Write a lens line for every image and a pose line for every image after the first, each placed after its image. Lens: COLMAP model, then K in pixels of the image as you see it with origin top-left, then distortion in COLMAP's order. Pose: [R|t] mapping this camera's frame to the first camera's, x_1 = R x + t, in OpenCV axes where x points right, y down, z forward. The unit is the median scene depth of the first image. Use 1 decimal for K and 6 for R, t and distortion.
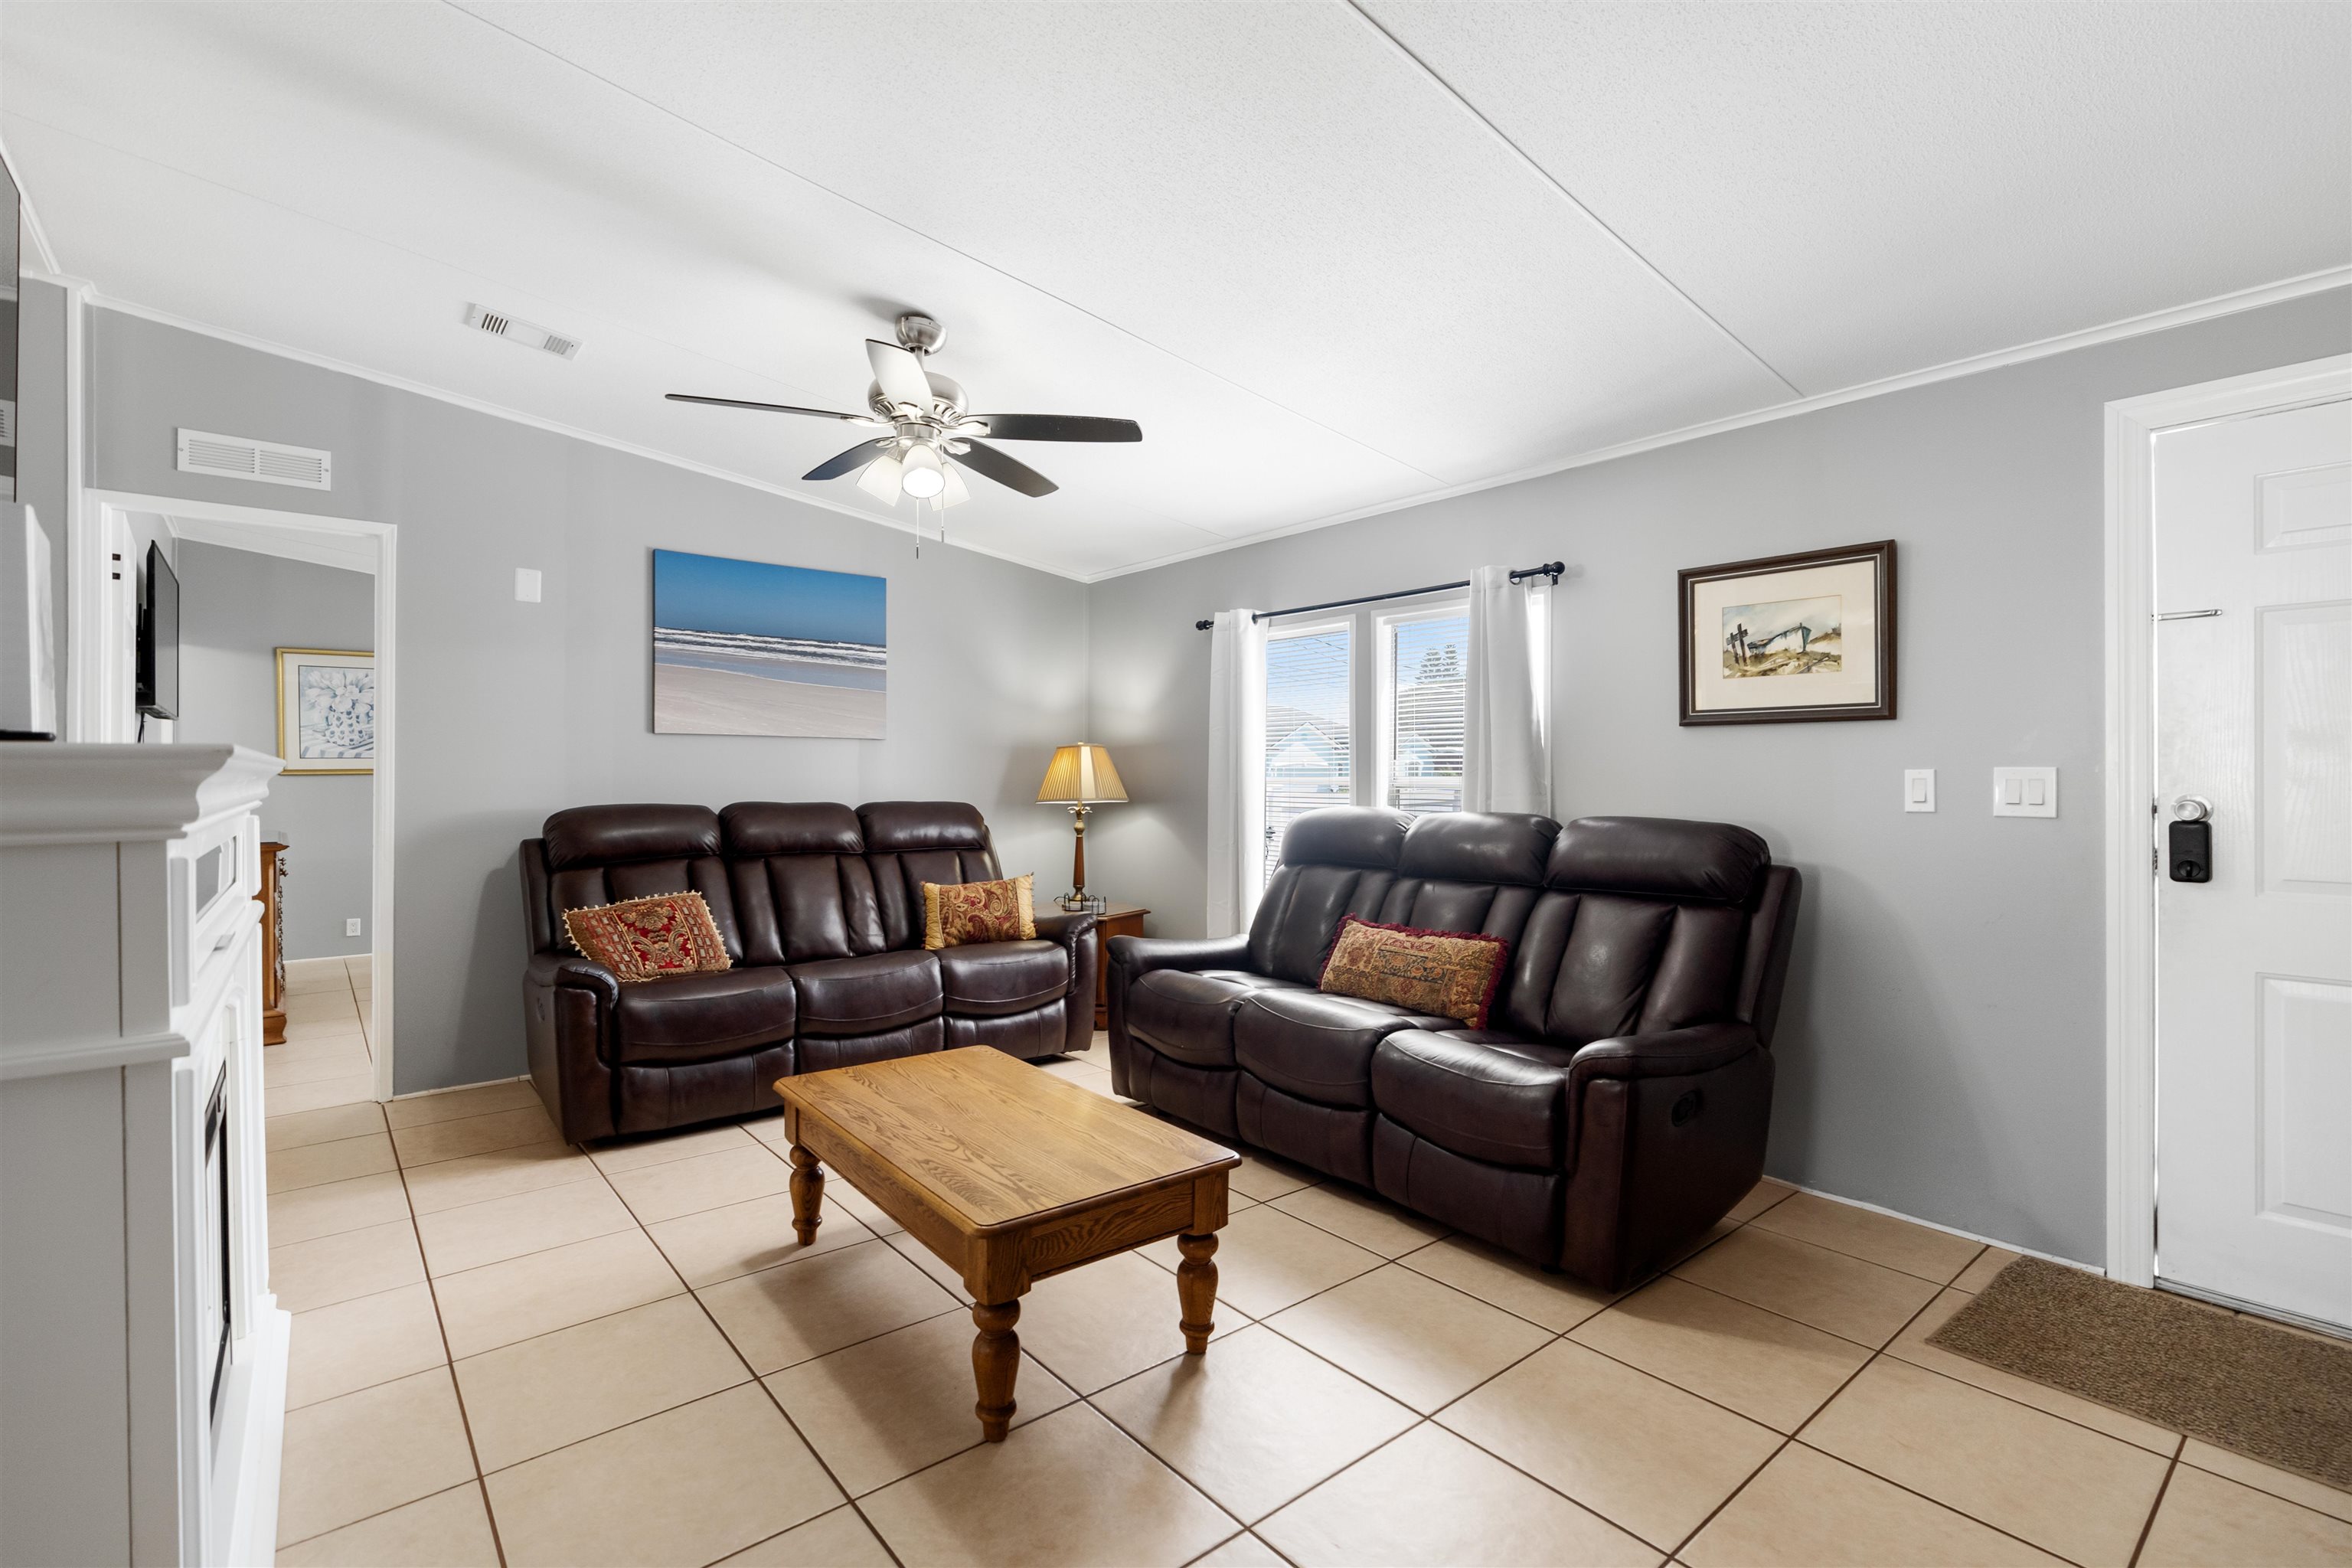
lens RADIAL K [[1100.0, 0, 1157.8], [0, 1100.0, 777.7], [0, 0, 1]] dist [-0.053753, 0.019885]
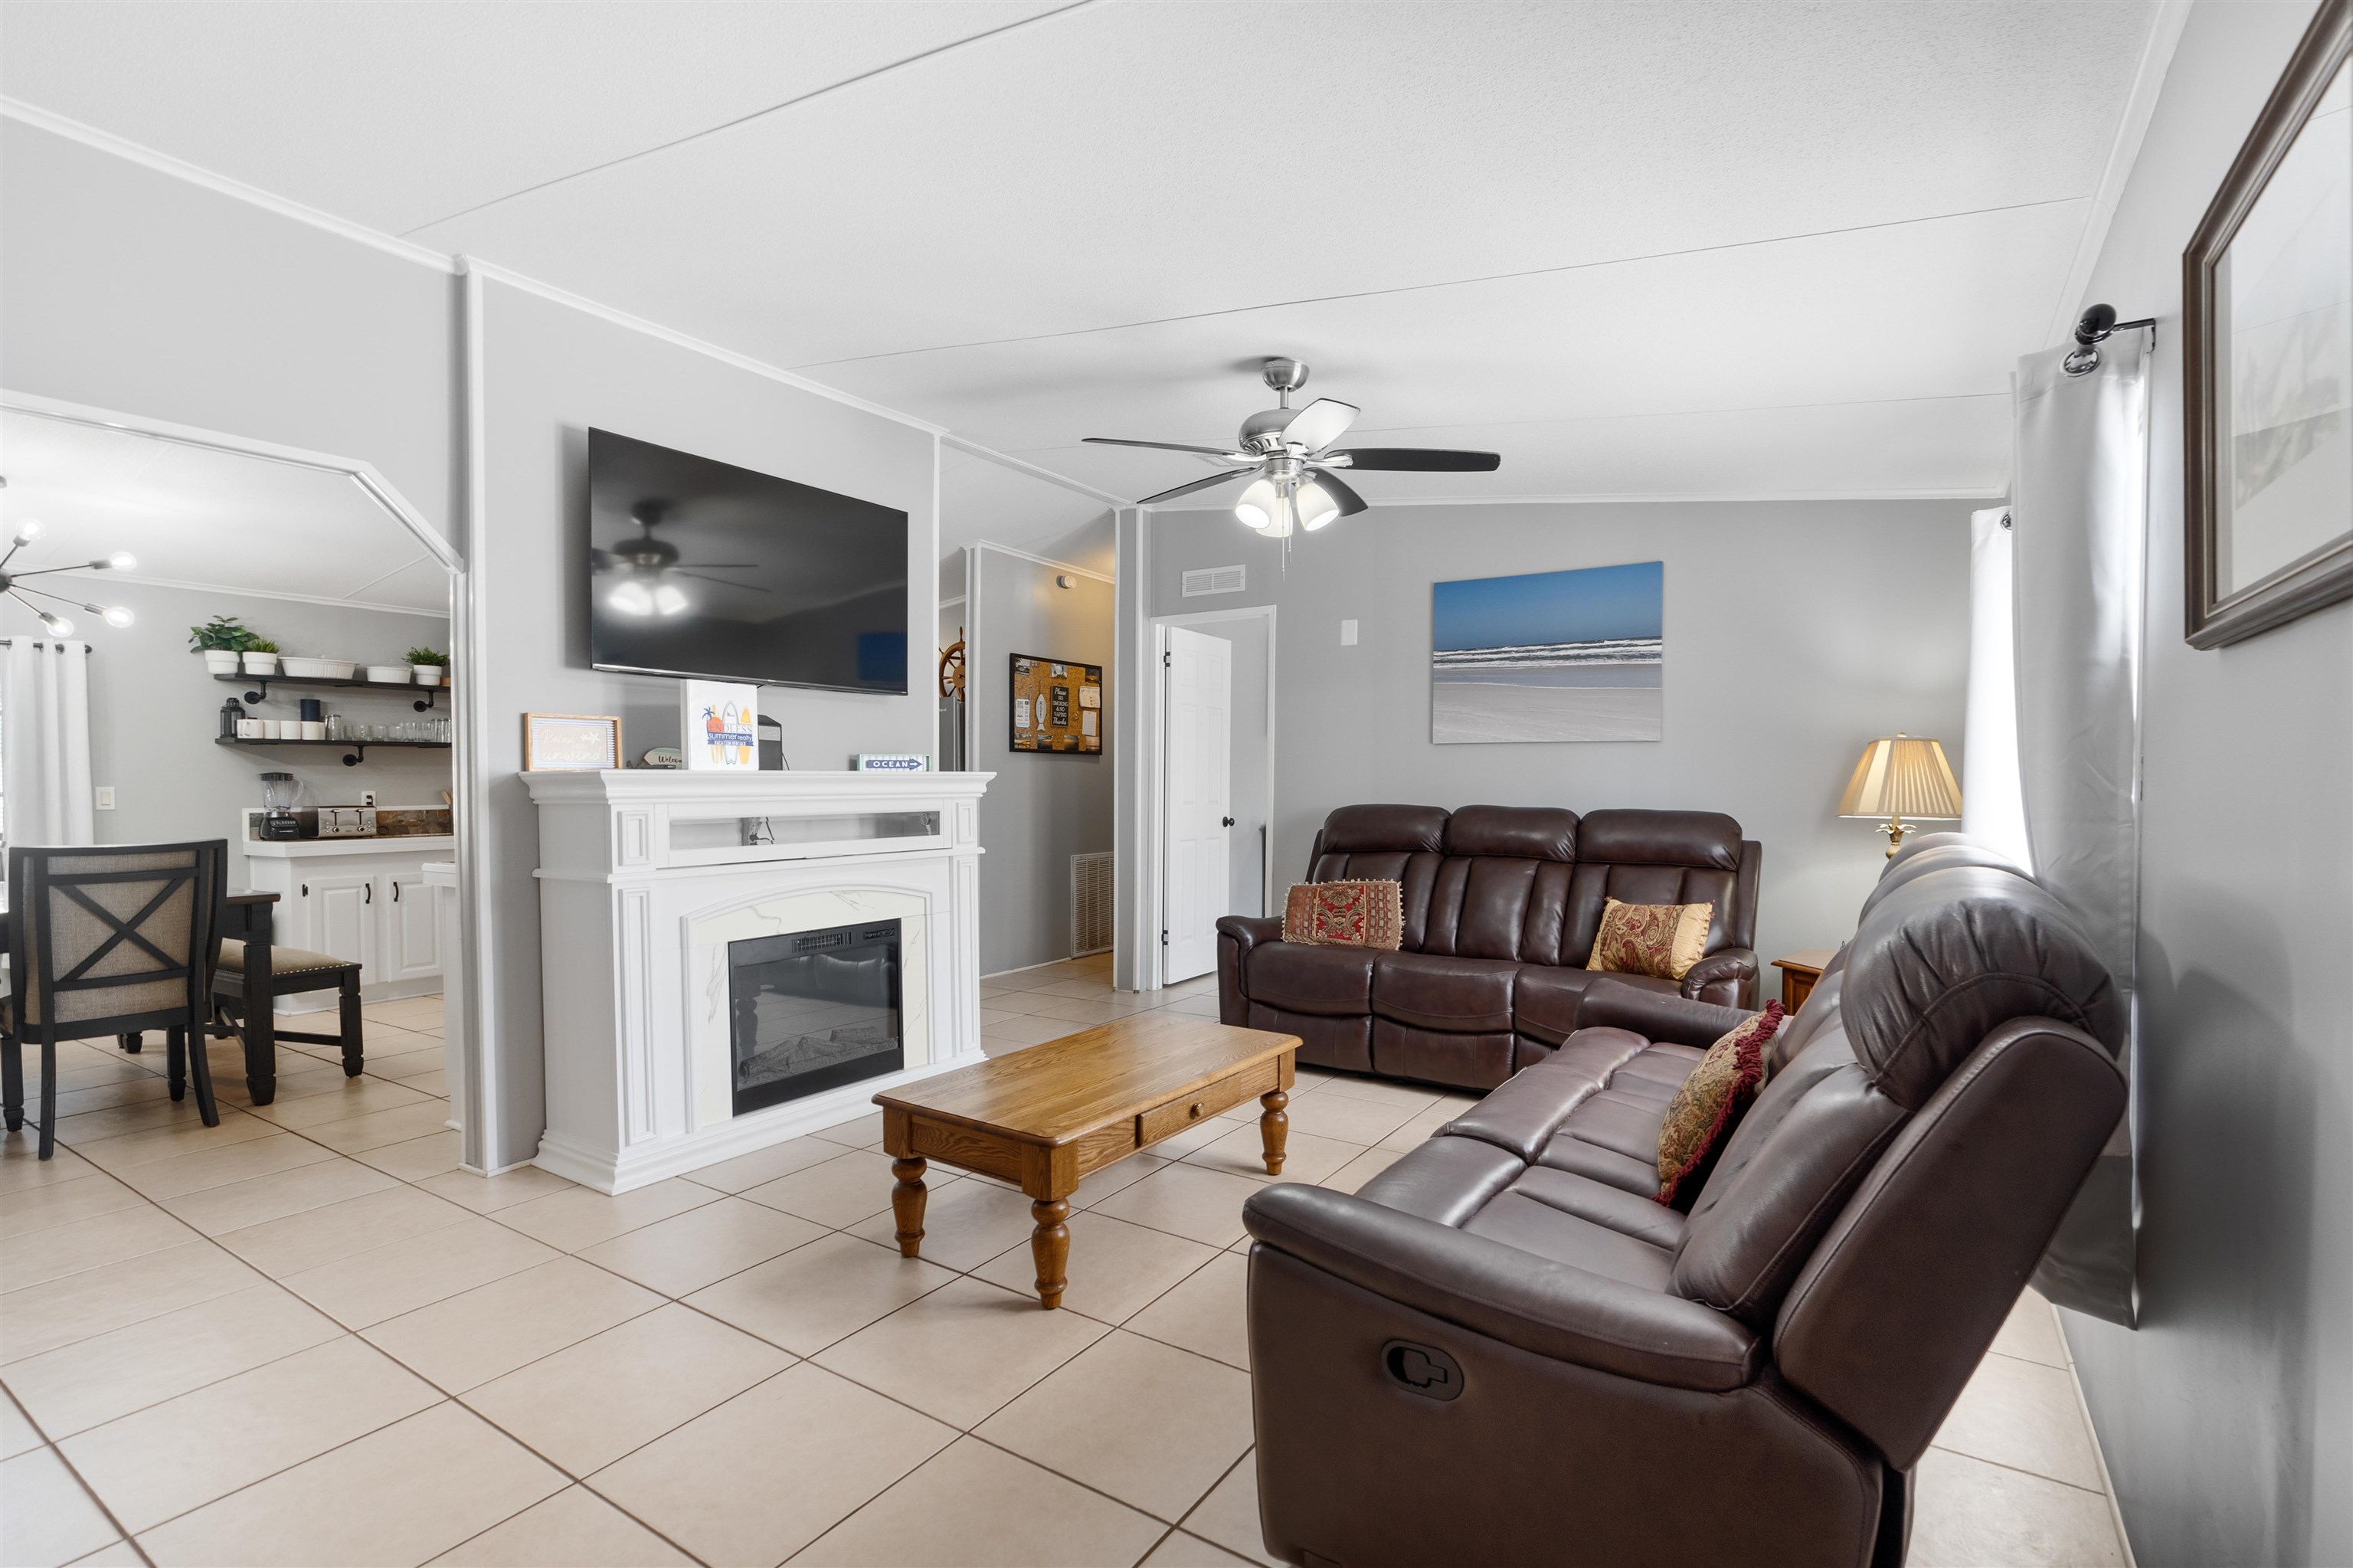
lens RADIAL K [[1100.5, 0, 1213.0], [0, 1100.5, 818.7], [0, 0, 1]] dist [-0.053753, 0.019885]
pose [[0.266712, 0.032453, -0.963230, 0.577400], [-0.001178, 0.999443, 0.033347, -0.000196], [0.963776, -0.007759, 0.266601, 0.447422]]
